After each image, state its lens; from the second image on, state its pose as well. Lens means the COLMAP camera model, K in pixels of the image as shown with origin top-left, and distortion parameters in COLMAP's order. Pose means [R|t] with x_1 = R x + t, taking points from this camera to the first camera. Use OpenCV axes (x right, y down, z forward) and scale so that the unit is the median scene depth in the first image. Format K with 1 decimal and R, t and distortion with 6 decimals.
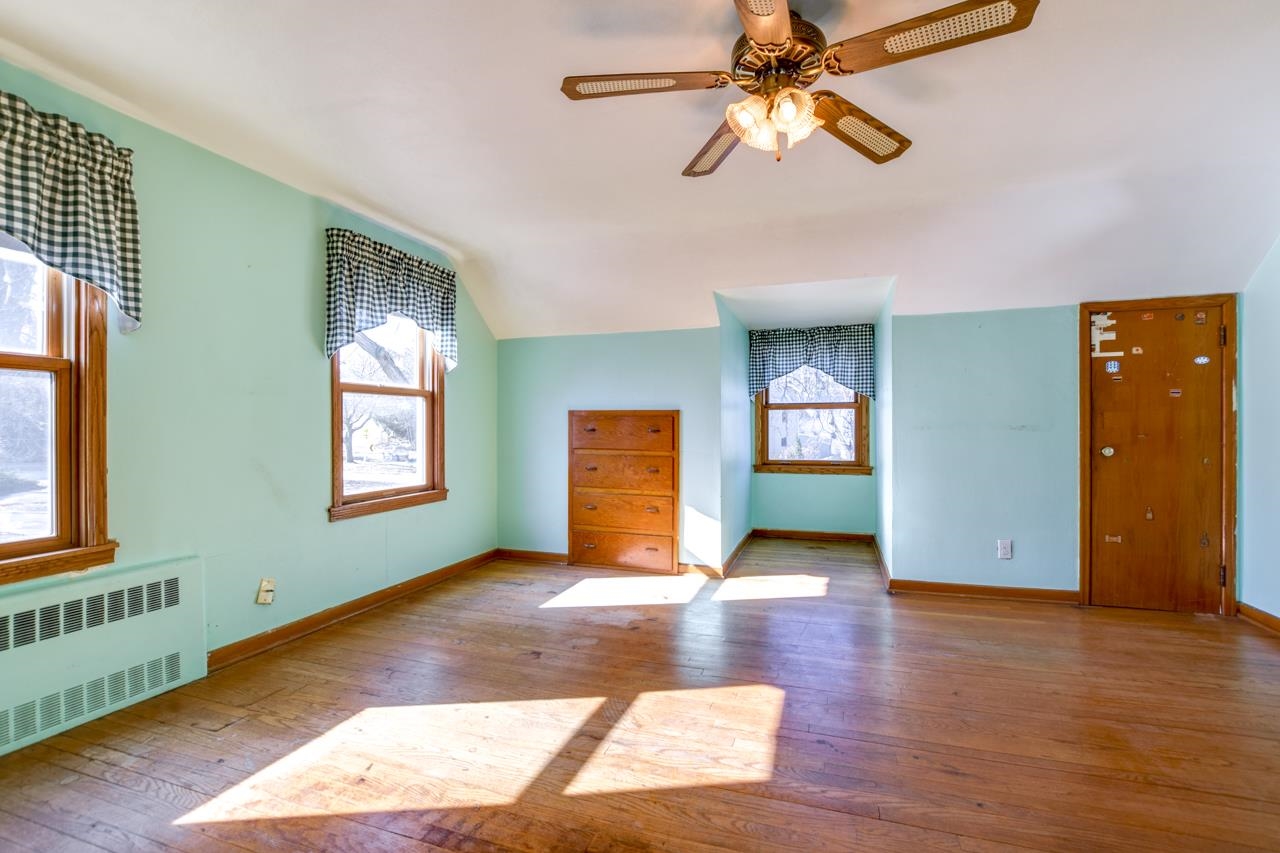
lens RADIAL K [[567.6, 0, 641.1], [0, 567.6, 430.6], [0, 0, 1]] dist [-0.015653, 0.000521]
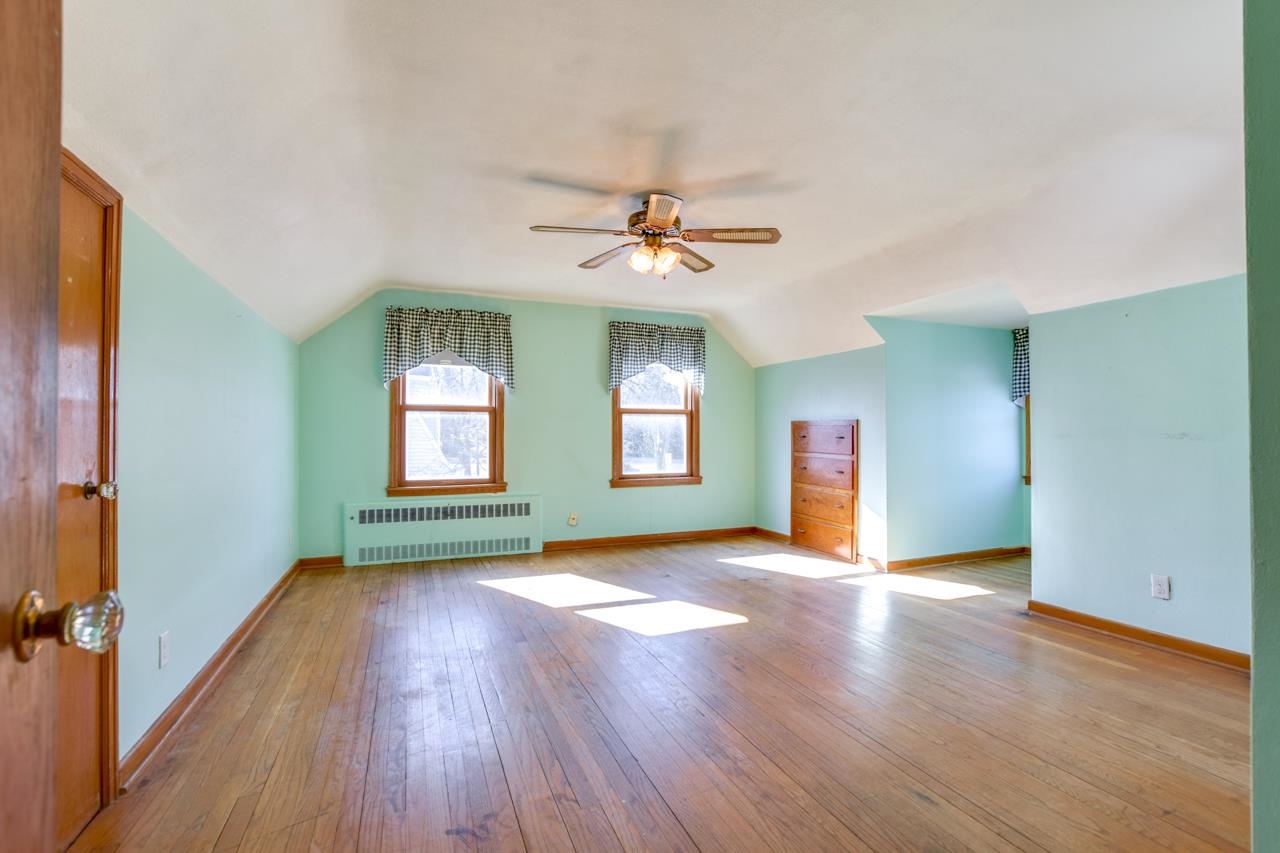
lens RADIAL K [[567.6, 0, 642.9], [0, 567.6, 427.8], [0, 0, 1]] dist [-0.015653, 0.000521]
pose [[0.661519, -0.007570, -0.749890, 0.928179], [-0.006029, 0.999863, -0.015412, 0.000436], [0.749904, 0.014717, 0.661383, -0.109954]]
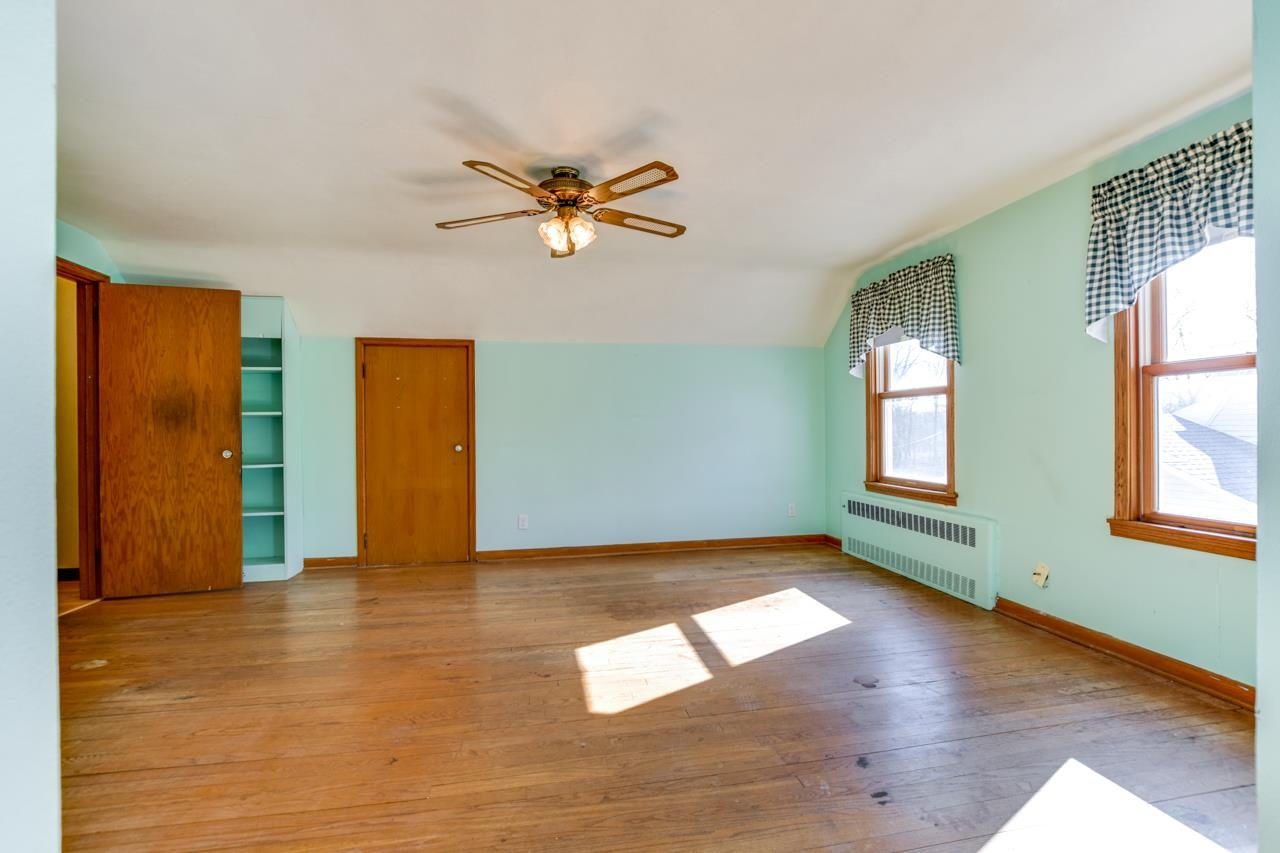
lens RADIAL K [[567.6, 0, 644.9], [0, 567.6, 431.3], [0, 0, 1]] dist [-0.015653, 0.000521]
pose [[-0.862175, 0.013449, -0.506431, 0.521557], [0.008124, 0.999886, 0.012723, -0.010268], [0.506545, 0.006855, -0.862187, 1.500865]]
